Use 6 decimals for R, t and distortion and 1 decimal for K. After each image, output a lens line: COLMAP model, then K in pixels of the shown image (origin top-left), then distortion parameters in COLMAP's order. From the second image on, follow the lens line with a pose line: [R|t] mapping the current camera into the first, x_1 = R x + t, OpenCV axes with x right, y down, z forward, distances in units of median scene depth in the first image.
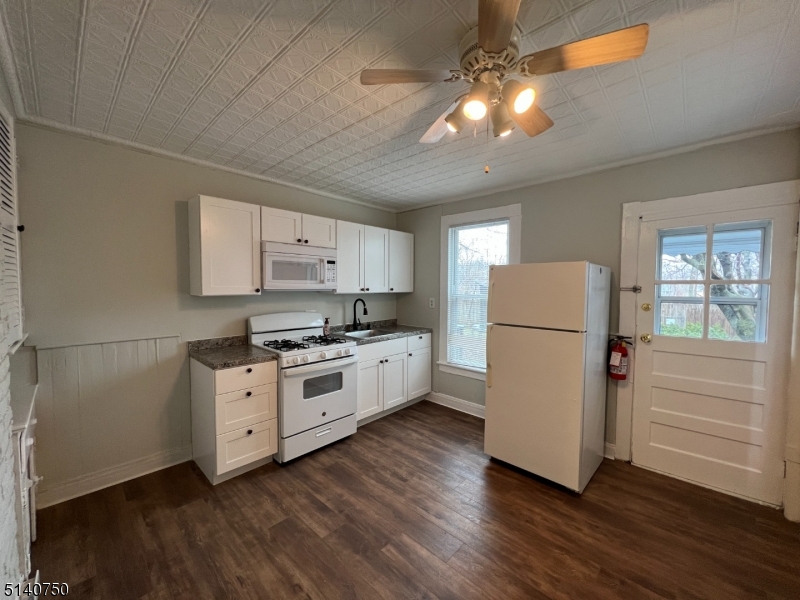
lens RADIAL K [[318.9, 0, 400.0], [0, 318.9, 300.0], [0, 0, 1]] dist [0.000407, -0.000381]
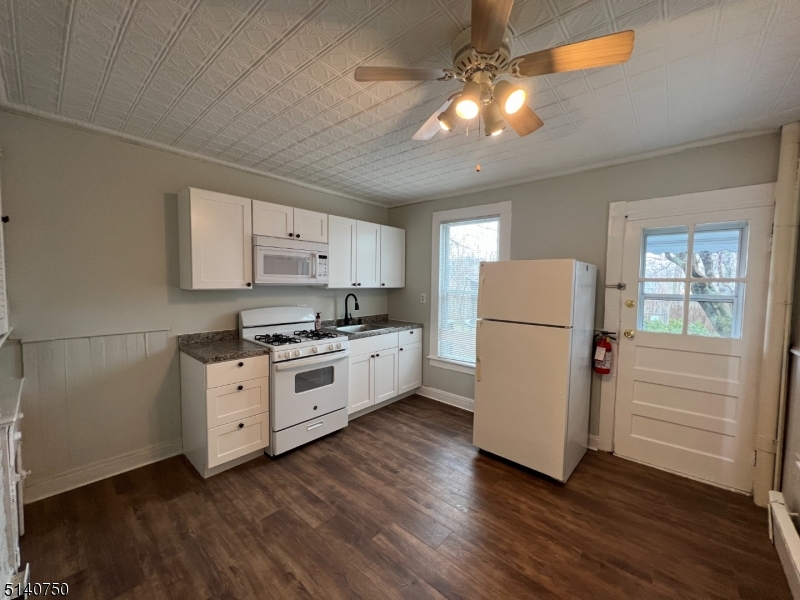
lens RADIAL K [[318.9, 0, 400.0], [0, 318.9, 300.0], [0, 0, 1]] dist [0.000407, -0.000381]
pose [[0.999566, 0.006555, 0.028713, -0.003182], [-0.006983, 0.999866, 0.014815, -0.000045], [-0.028612, -0.015009, 0.999478, -0.013821]]
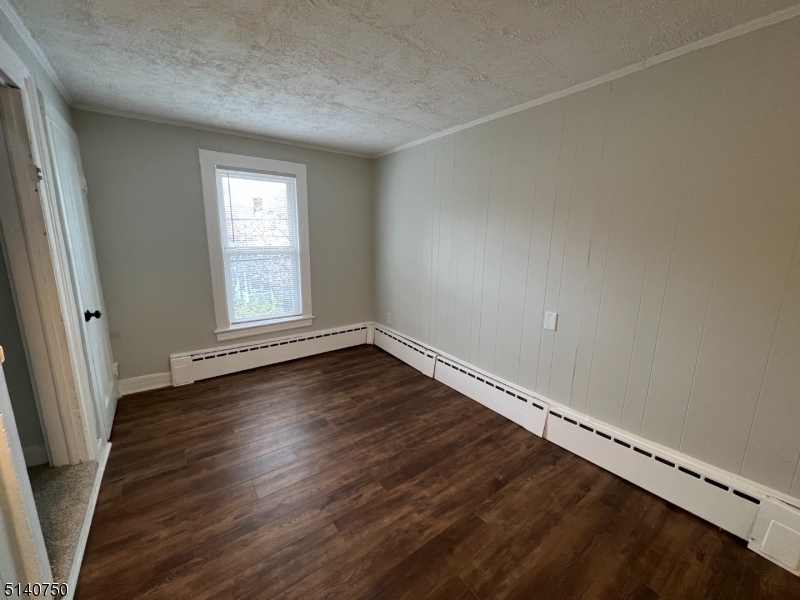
lens RADIAL K [[318.9, 0, 400.0], [0, 318.9, 300.0], [0, 0, 1]] dist [0.000407, -0.000381]
pose [[0.196242, -0.133742, 0.971392, -1.086332], [0.082651, 0.989385, 0.119522, -0.008237], [-0.977066, 0.056832, 0.205213, 1.208526]]
